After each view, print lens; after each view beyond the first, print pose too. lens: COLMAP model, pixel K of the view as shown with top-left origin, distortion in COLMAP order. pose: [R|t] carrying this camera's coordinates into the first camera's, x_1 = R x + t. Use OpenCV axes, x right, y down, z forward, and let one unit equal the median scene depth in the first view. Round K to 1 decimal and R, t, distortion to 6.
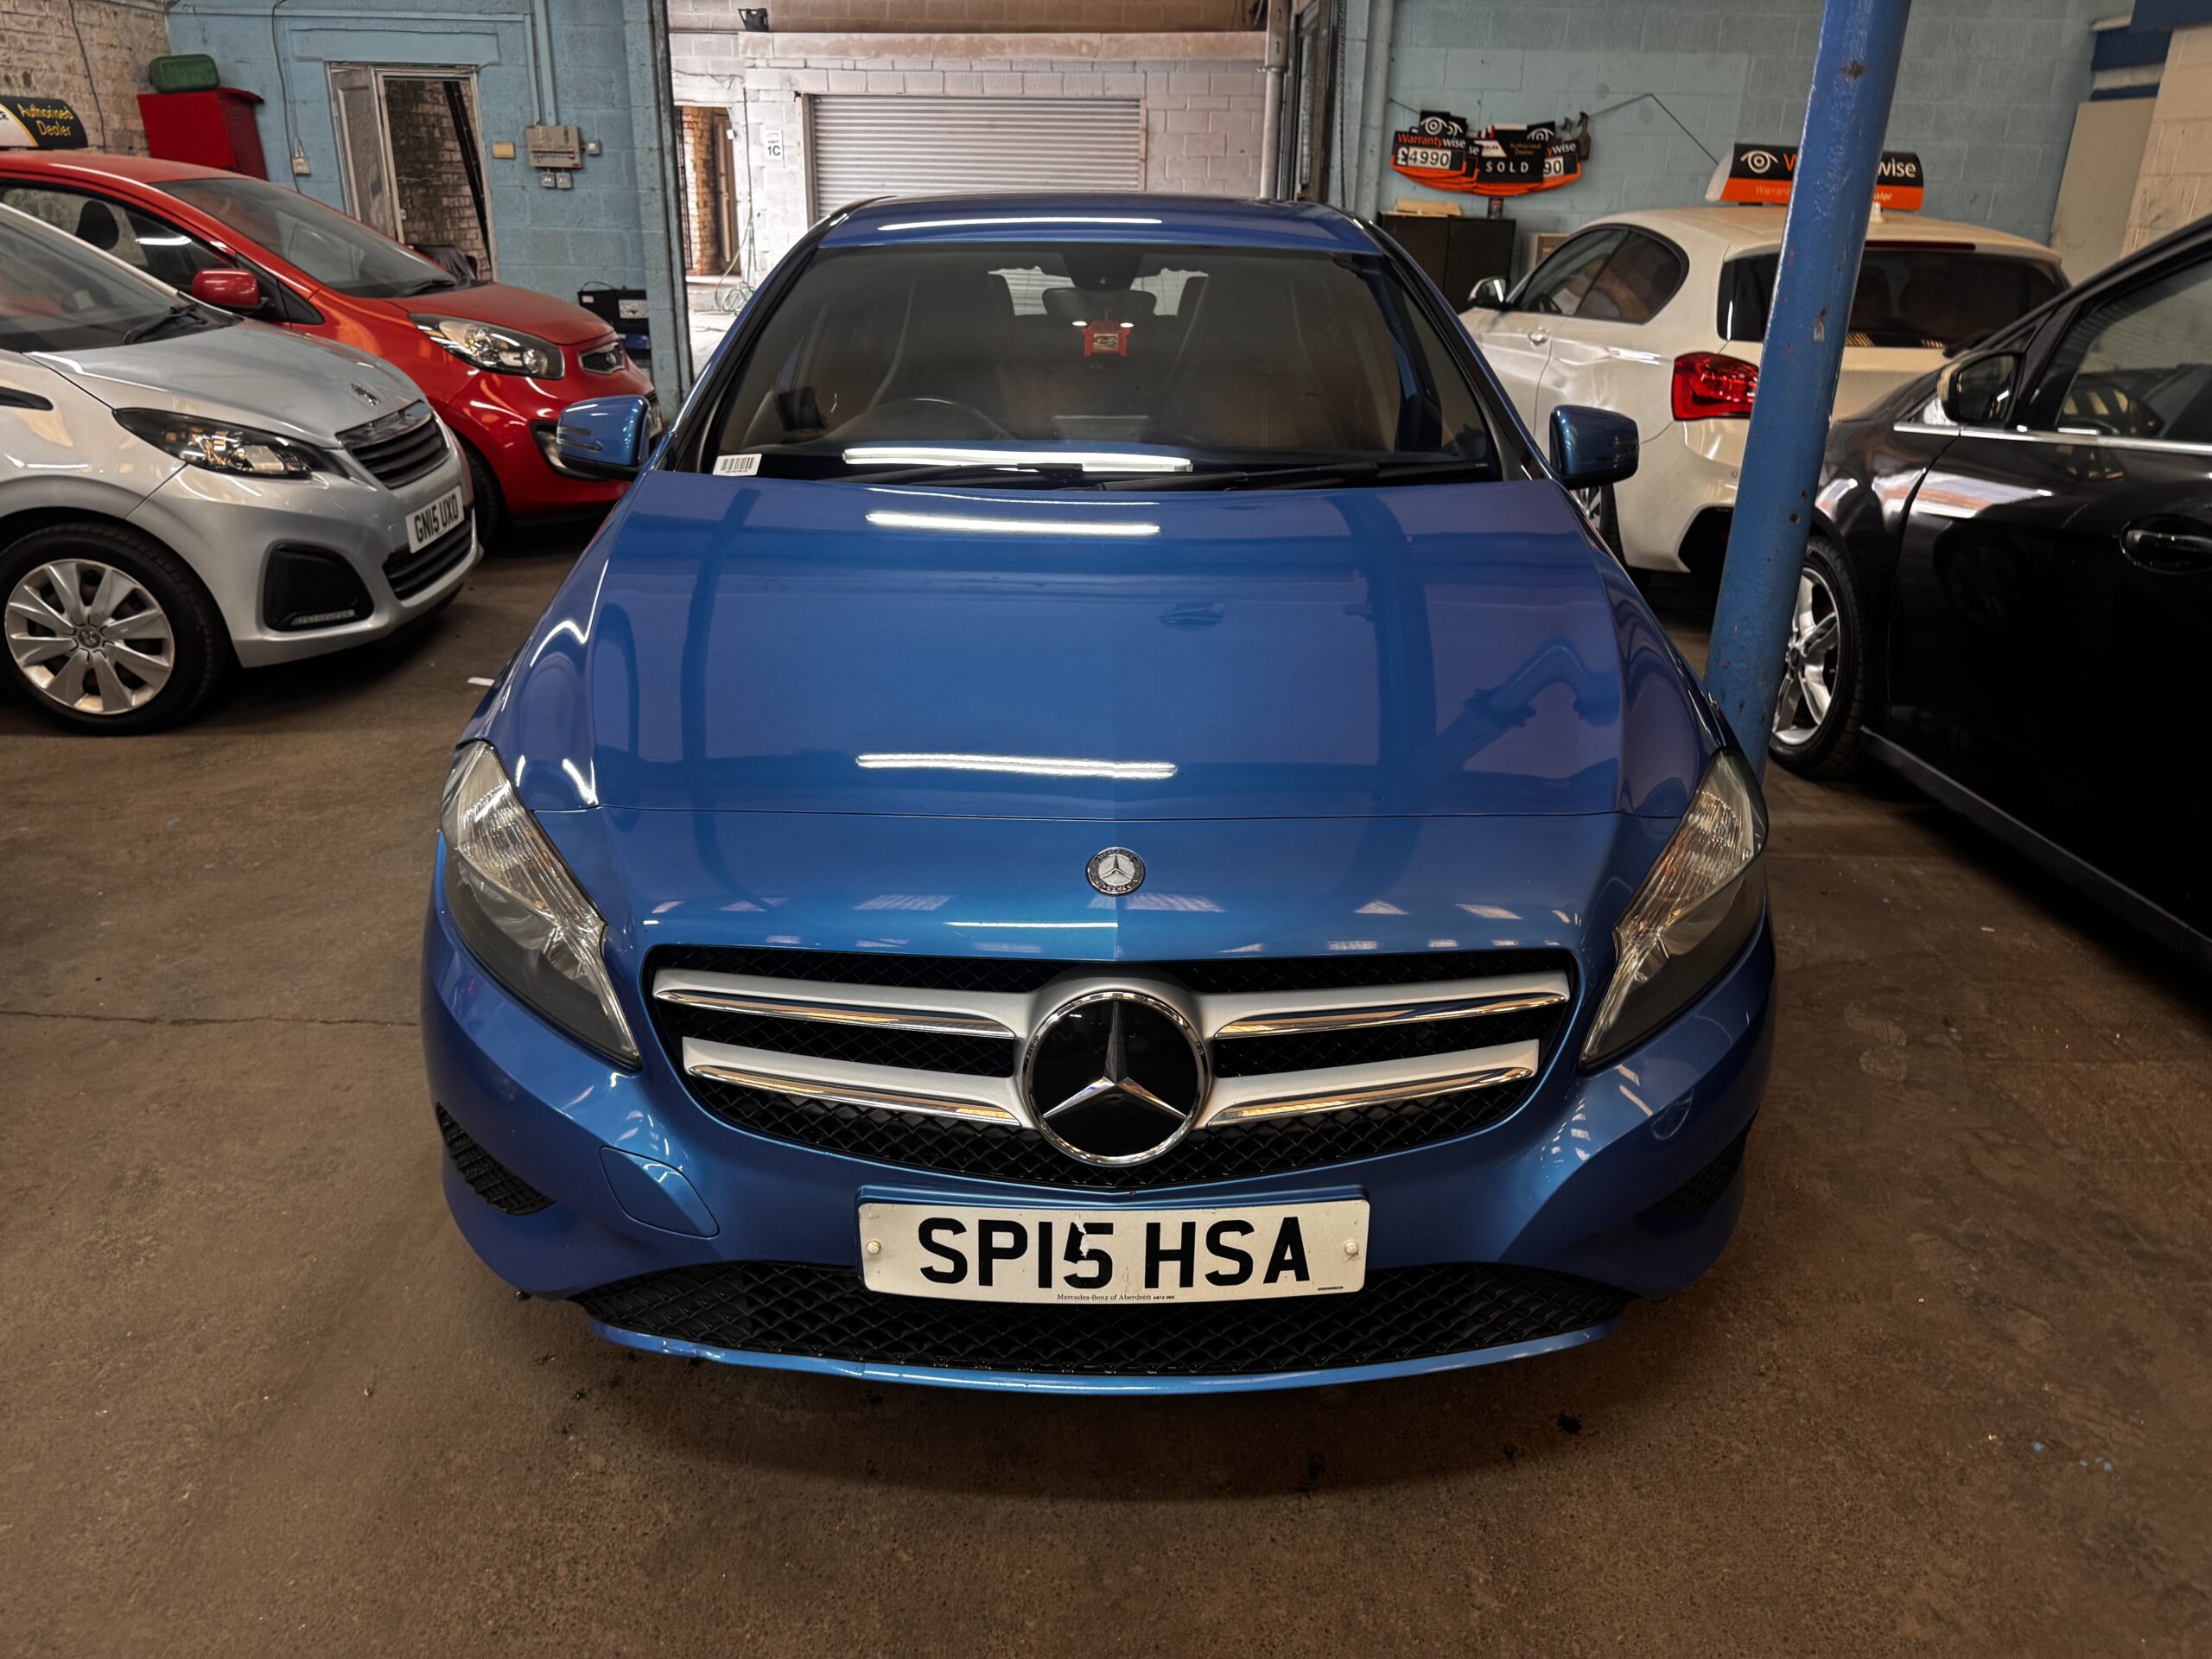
lens RADIAL K [[1586.0, 0, 1105.4], [0, 1586.0, 804.3], [0, 0, 1]] dist [0.011699, -0.010025]
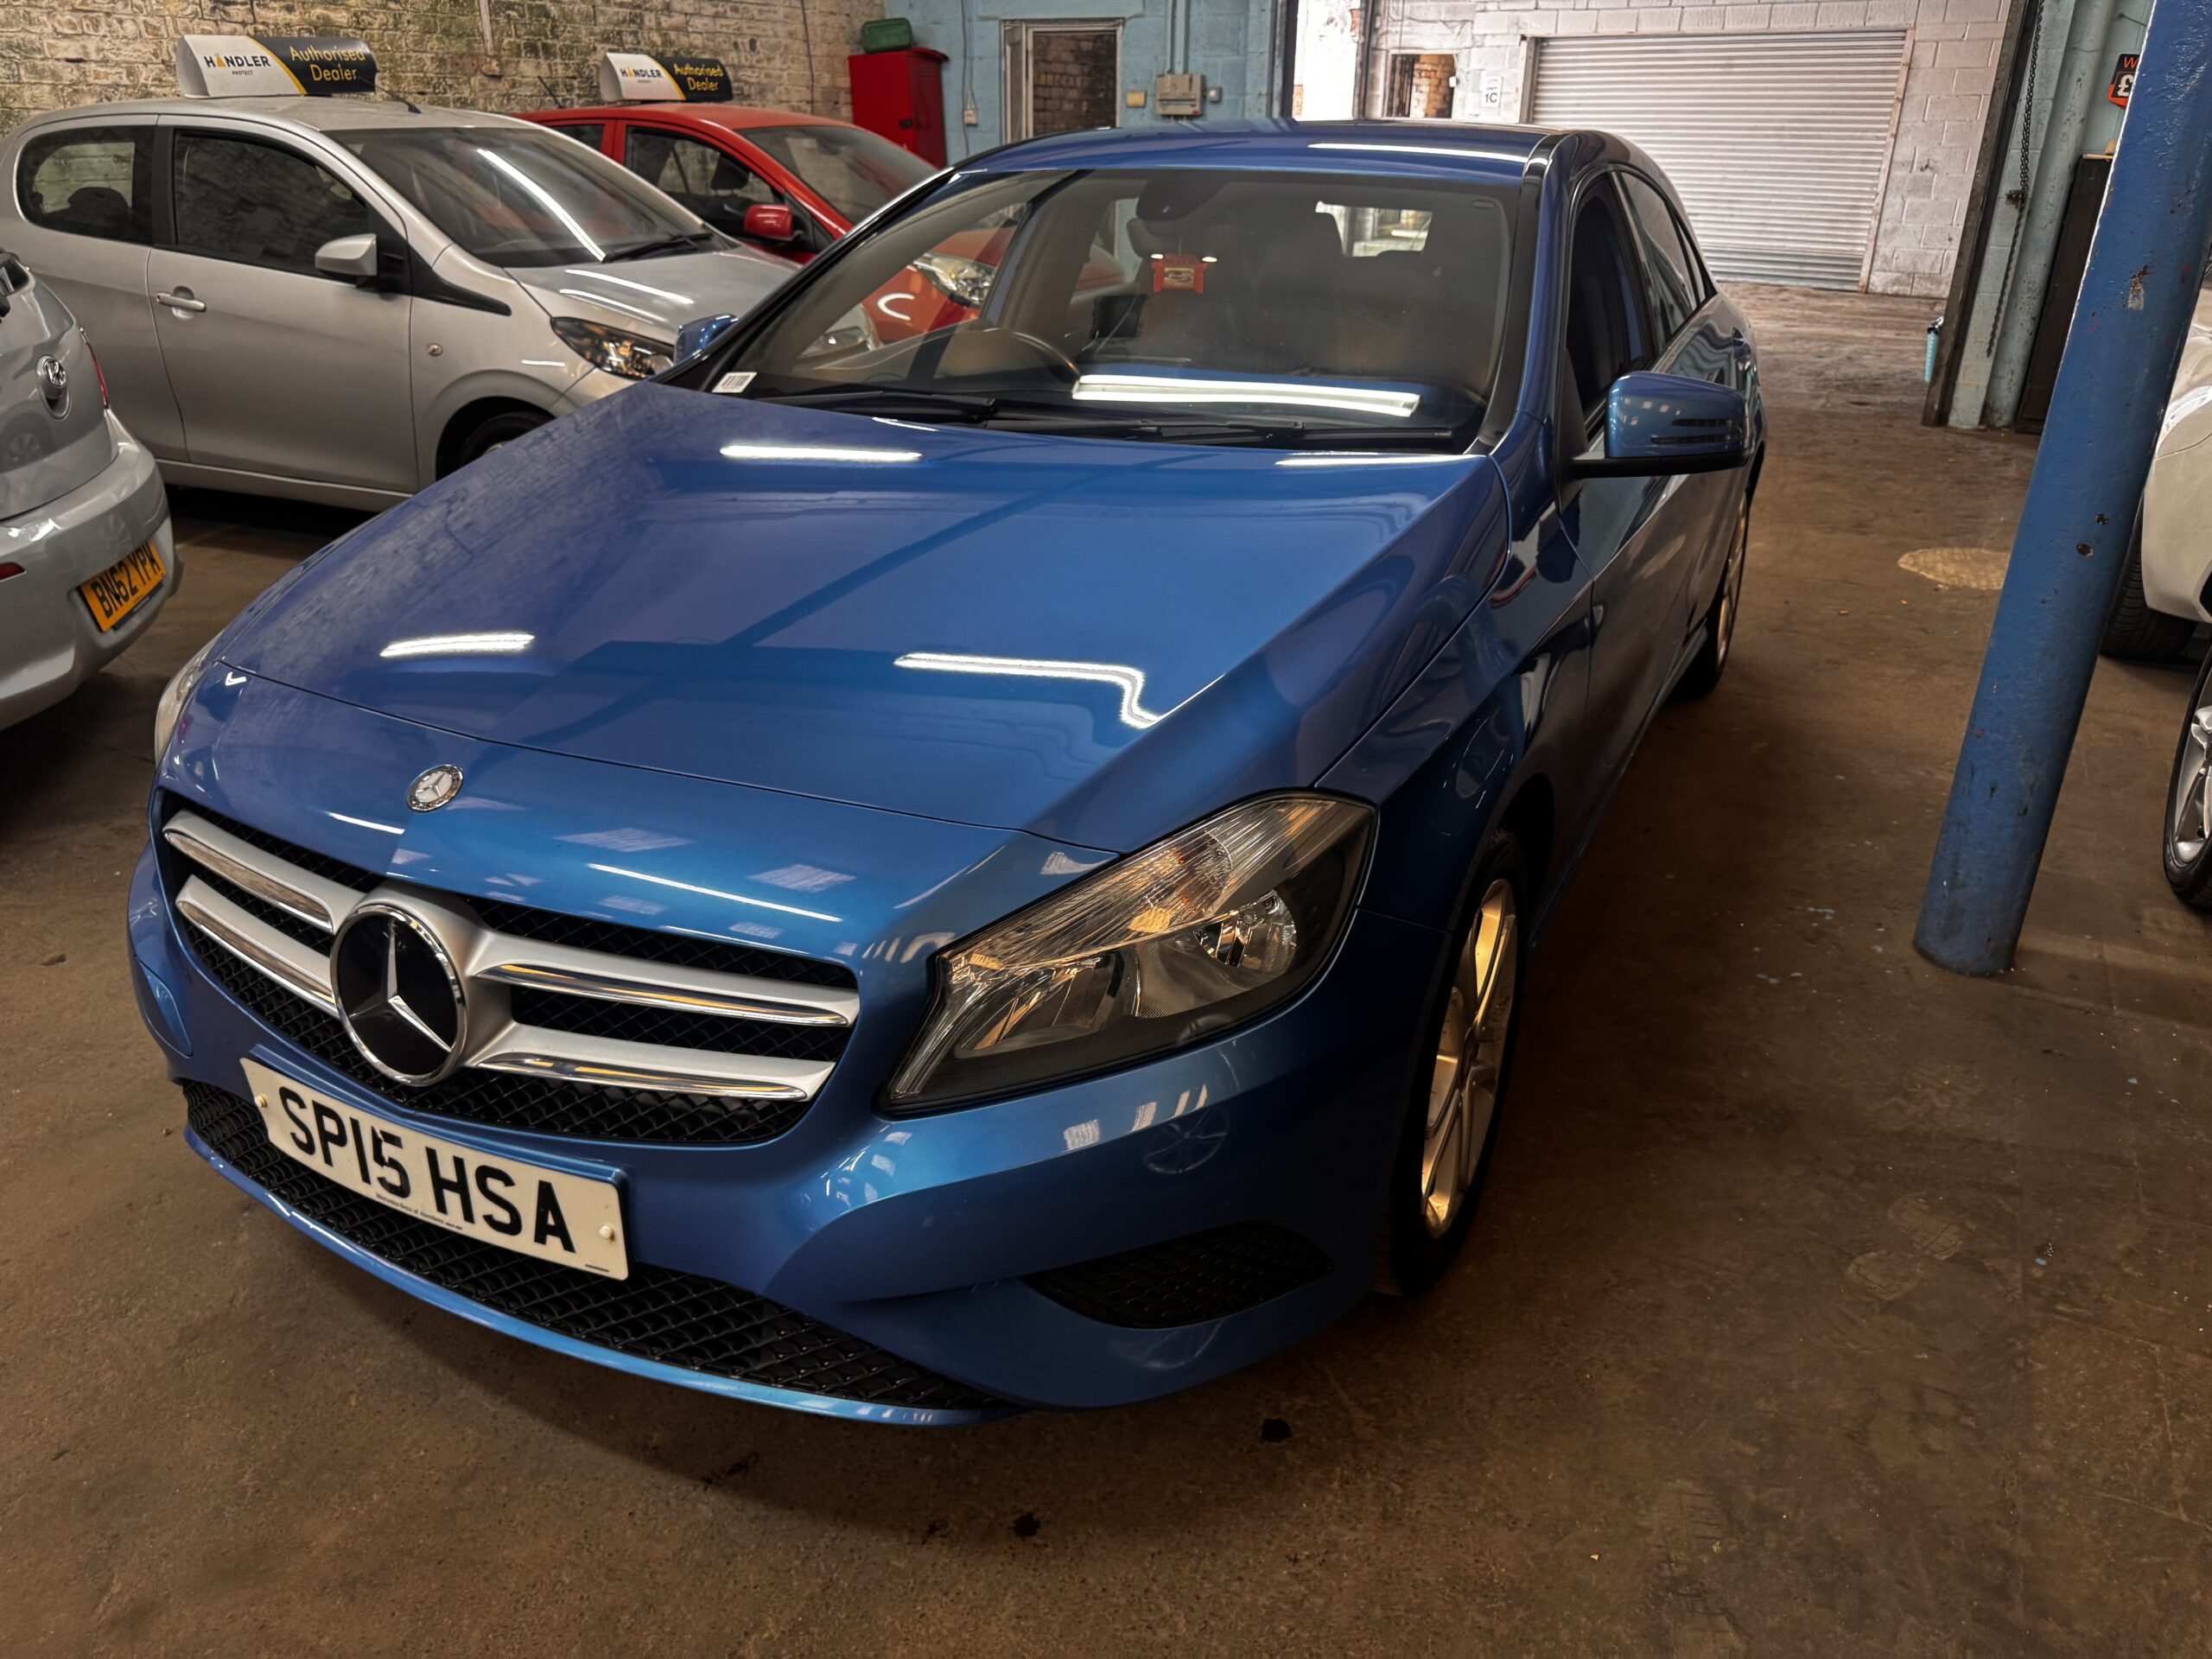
lens RADIAL K [[1572.7, 0, 1107.5], [0, 1572.7, 824.1], [0, 0, 1]] dist [0.003450, -0.004942]
pose [[0.887084, 0.177683, -0.426041, 0.146096], [-0.160983, 0.984086, 0.075226, -0.014213], [0.432628, 0.001854, 0.901571, 0.055364]]
